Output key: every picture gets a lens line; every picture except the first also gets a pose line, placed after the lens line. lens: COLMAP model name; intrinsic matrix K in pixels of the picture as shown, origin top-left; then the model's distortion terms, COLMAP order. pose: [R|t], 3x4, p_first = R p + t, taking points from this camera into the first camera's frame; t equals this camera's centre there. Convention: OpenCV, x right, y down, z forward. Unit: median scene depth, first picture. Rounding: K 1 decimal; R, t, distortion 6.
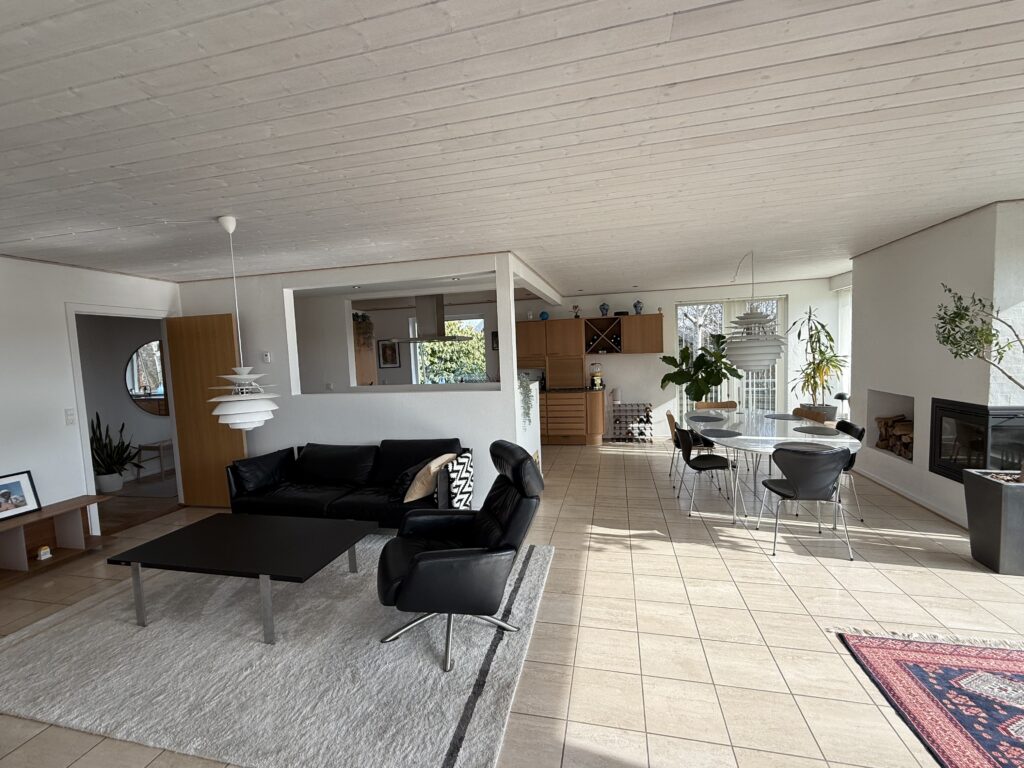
lens RADIAL K [[436.4, 0, 513.4], [0, 436.4, 383.3], [0, 0, 1]] dist [-0.002905, -0.000209]
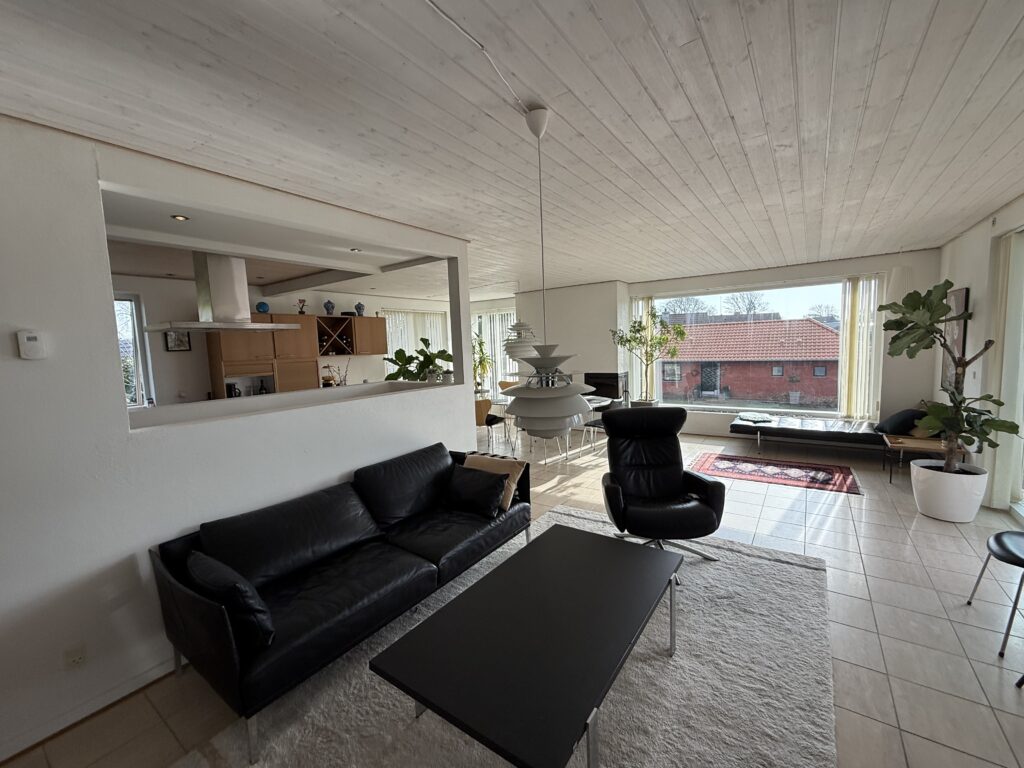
lens RADIAL K [[421.3, 0, 514.6], [0, 421.3, 385.1], [0, 0, 1]] dist [0.000427, -0.000014]
pose [[0.375210, -0.064288, 0.924708, -0.940379], [0.087205, 0.995616, 0.033834, -0.003429], [-0.922829, 0.067944, 0.379171, 0.605763]]
